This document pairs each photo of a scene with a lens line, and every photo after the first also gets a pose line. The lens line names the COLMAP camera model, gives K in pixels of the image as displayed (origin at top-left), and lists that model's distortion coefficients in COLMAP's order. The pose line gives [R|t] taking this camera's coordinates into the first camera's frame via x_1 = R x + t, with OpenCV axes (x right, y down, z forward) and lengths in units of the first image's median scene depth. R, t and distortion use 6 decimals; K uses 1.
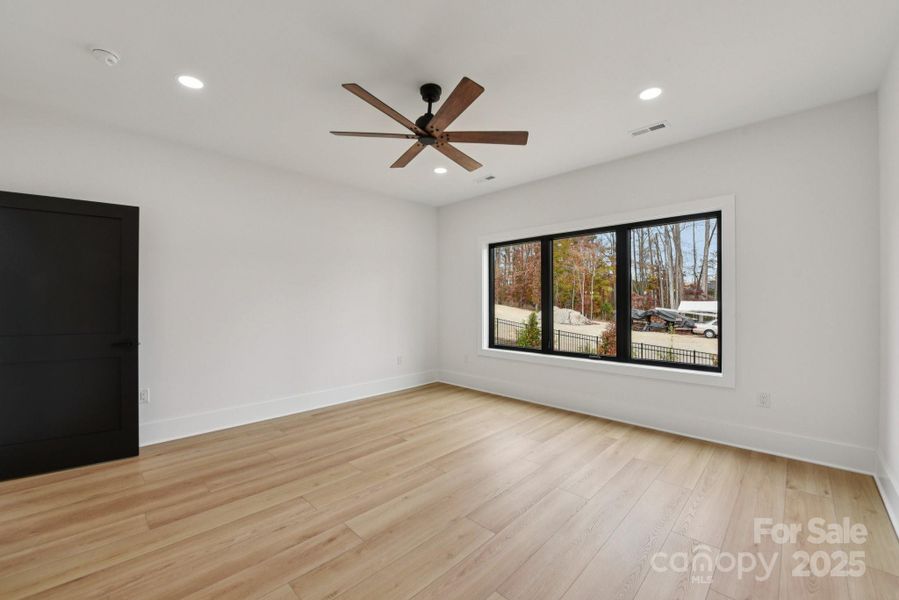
lens RADIAL K [[363.0, 0, 442.5], [0, 363.0, 295.8], [0, 0, 1]] dist [-0.007280, -0.001183]
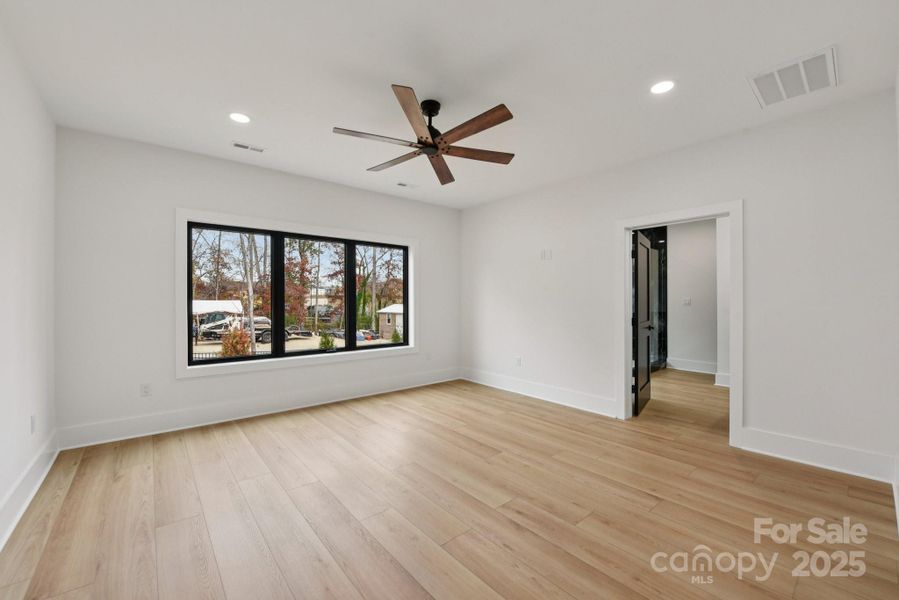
lens RADIAL K [[363.0, 0, 453.9], [0, 363.0, 300.3], [0, 0, 1]] dist [-0.007280, -0.001183]
pose [[0.080358, 0.002046, 0.996764, -0.862438], [-0.021123, 0.999777, -0.000349, 0.002473], [-0.996542, -0.021027, 0.080384, 0.660894]]
